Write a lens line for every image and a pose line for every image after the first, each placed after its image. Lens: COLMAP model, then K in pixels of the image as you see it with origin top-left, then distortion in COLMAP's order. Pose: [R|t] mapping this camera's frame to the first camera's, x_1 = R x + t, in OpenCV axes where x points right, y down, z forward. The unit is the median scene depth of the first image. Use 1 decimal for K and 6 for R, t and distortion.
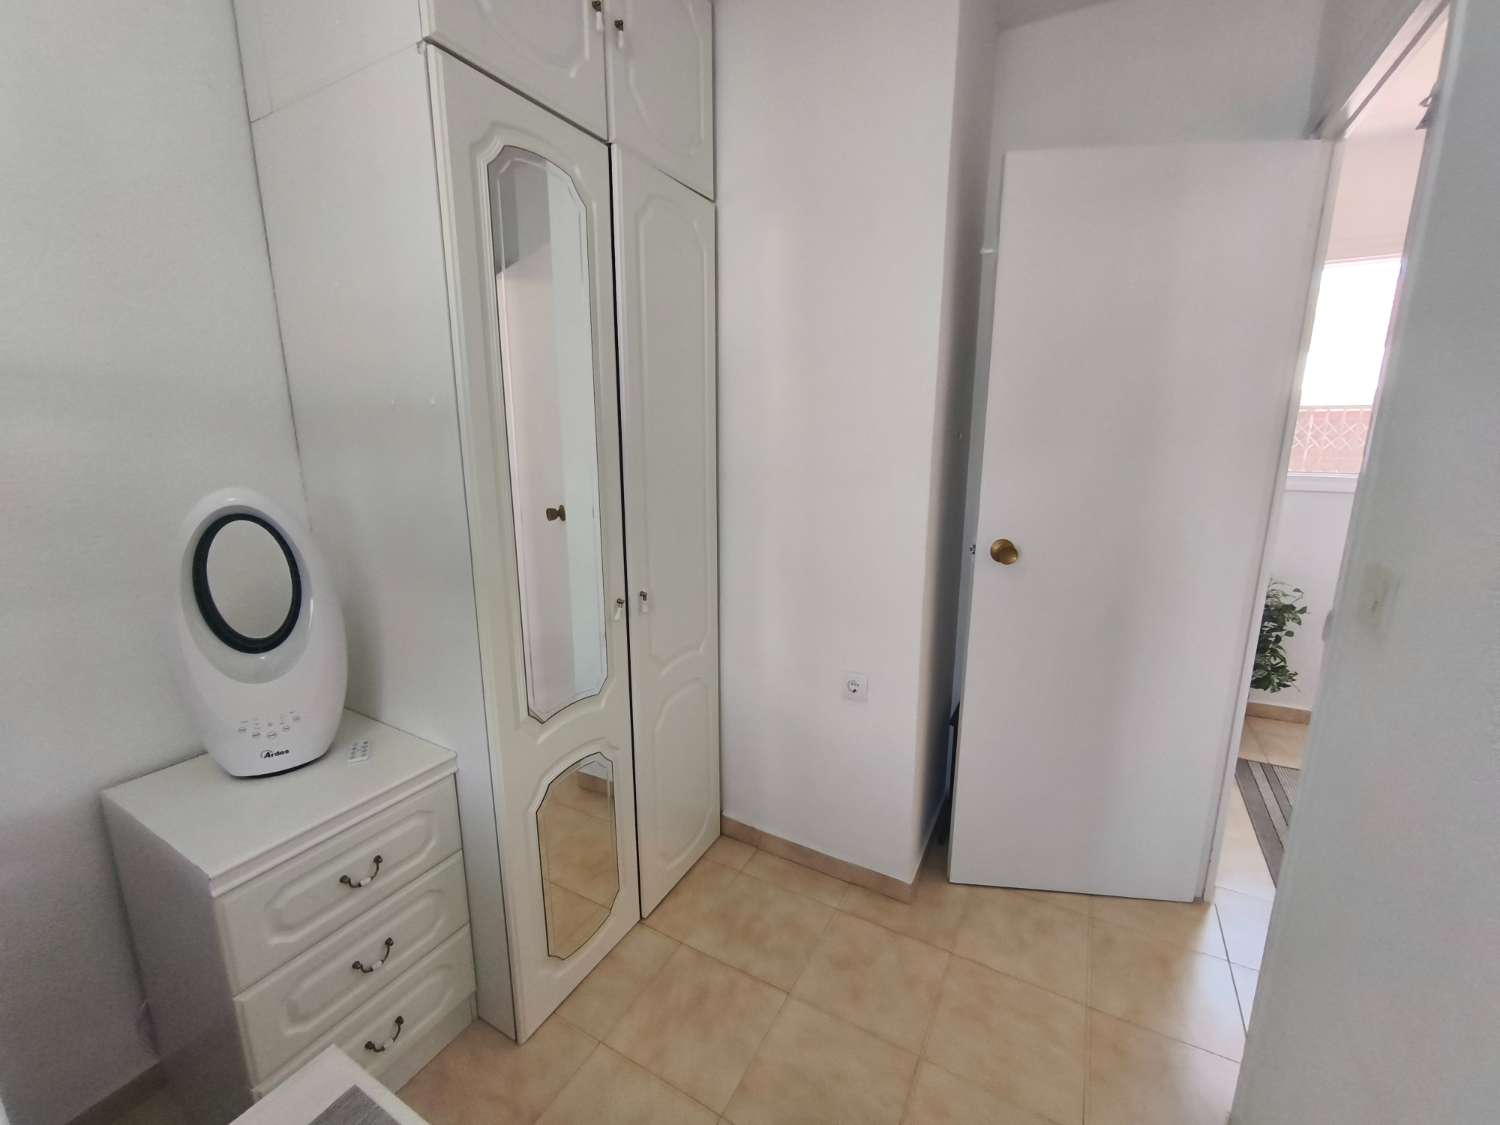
lens RADIAL K [[622.8, 0, 747.1], [0, 622.8, 561.2], [0, 0, 1]] dist [-0.001849, -0.000194]
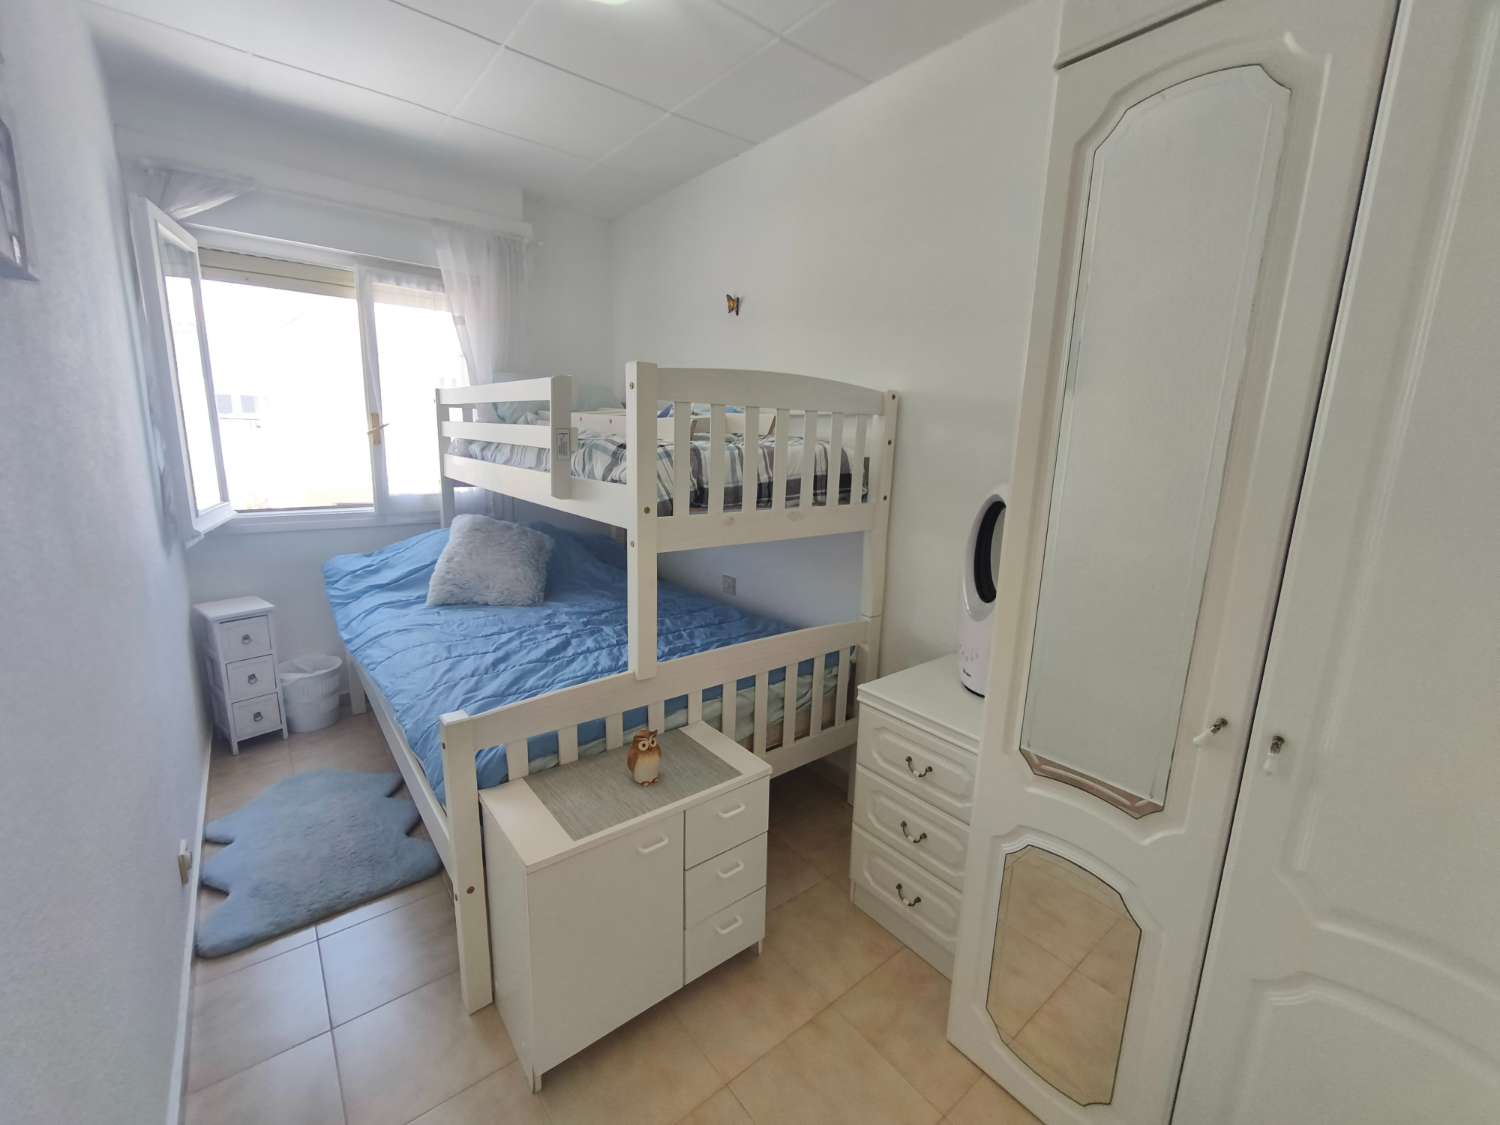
lens RADIAL K [[622.8, 0, 747.2], [0, 622.8, 559.8], [0, 0, 1]] dist [-0.001849, -0.000194]
pose [[-0.376257, 0.174961, -0.909846, 0.662410], [-0.212872, 0.939413, 0.268678, -0.199168], [0.901729, 0.294773, -0.316217, 0.958709]]
